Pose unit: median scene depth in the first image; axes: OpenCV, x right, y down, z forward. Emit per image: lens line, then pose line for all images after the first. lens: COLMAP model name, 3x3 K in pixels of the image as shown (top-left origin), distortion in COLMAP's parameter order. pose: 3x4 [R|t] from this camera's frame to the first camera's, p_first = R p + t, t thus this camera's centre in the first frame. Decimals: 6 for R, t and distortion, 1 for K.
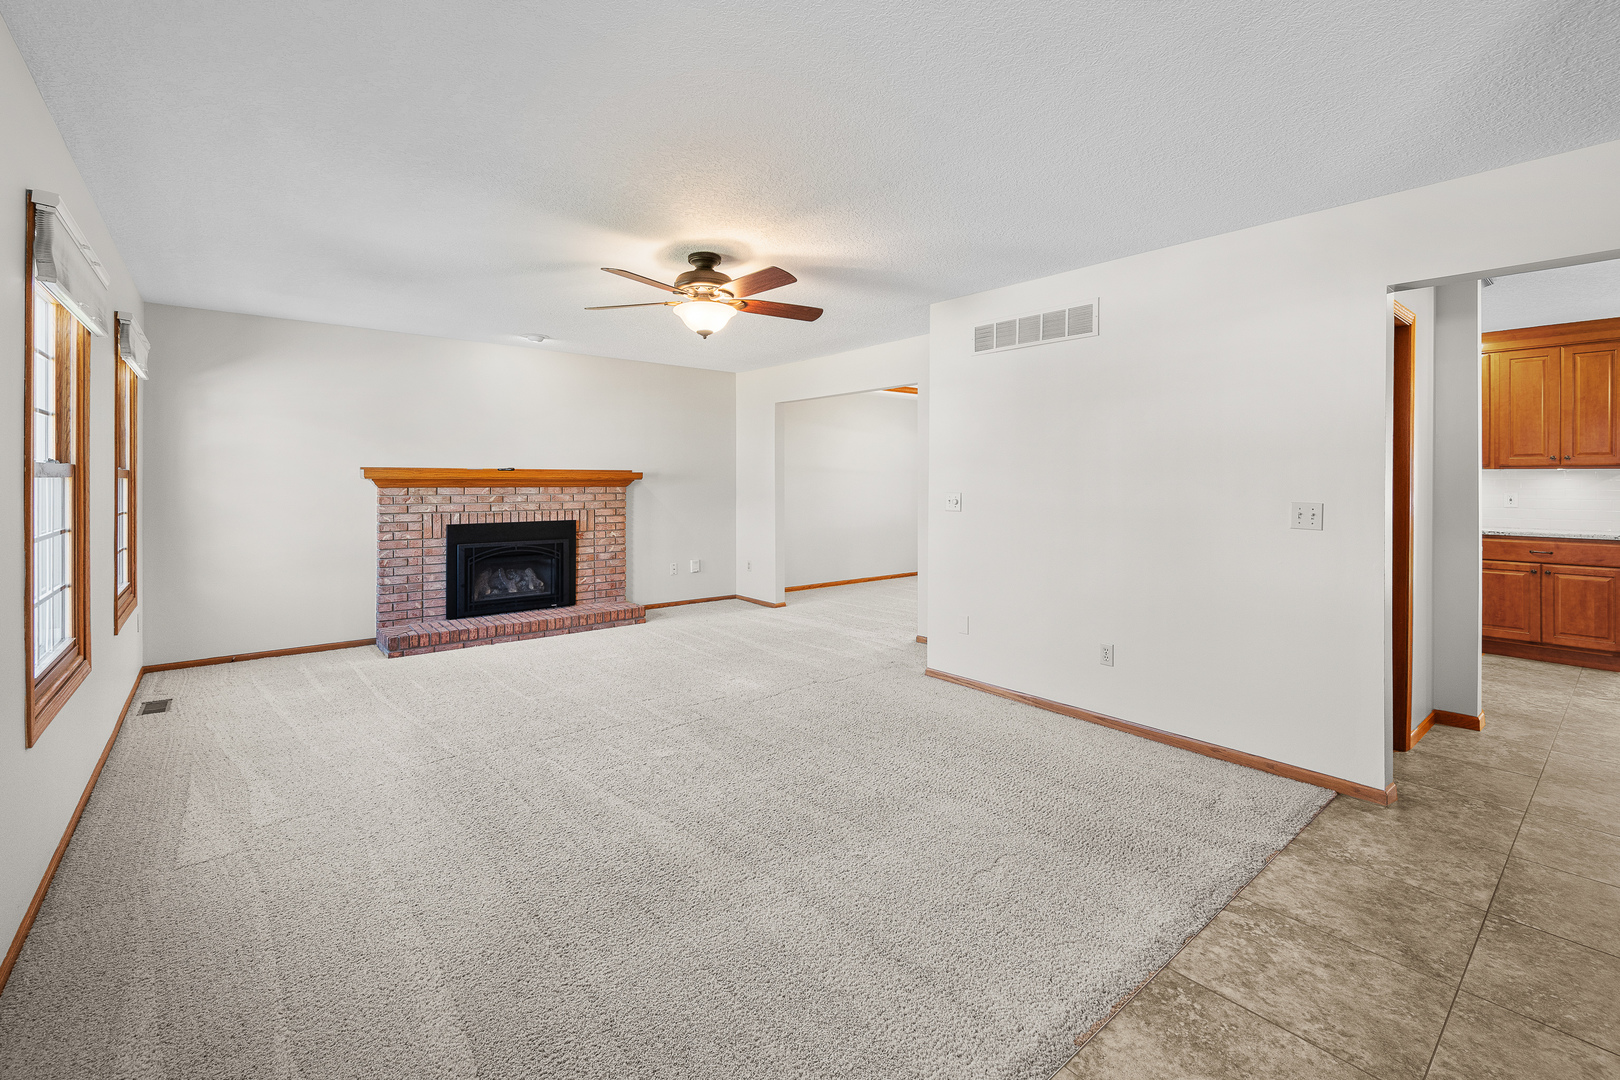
lens RADIAL K [[639.1, 0, 798.6], [0, 639.1, 483.8], [0, 0, 1]] dist [0.004094, -0.000014]
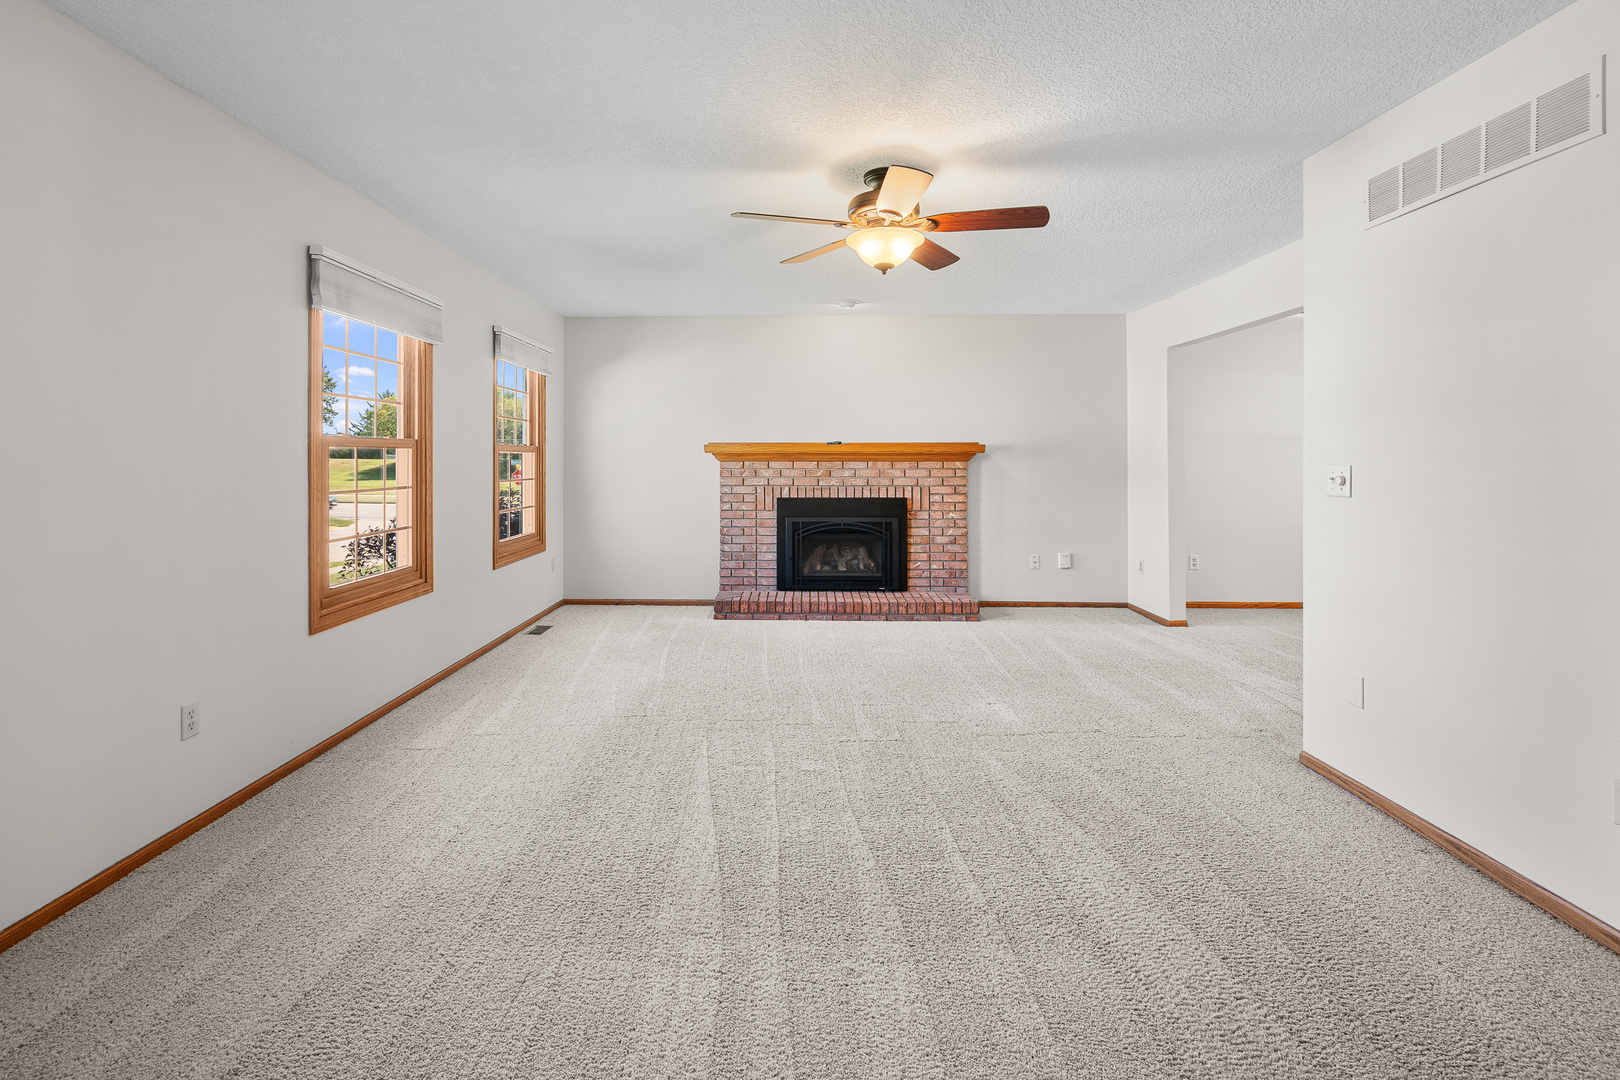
lens RADIAL K [[721.6, 0, 833.5], [0, 721.6, 460.0], [0, 0, 1]] dist [0.002718, -0.001038]
pose [[0.786938, -0.003261, -0.617024, 0.233975], [-0.000045, 0.999986, -0.005342, 0.009880], [0.617032, 0.004231, 0.786927, 0.147799]]
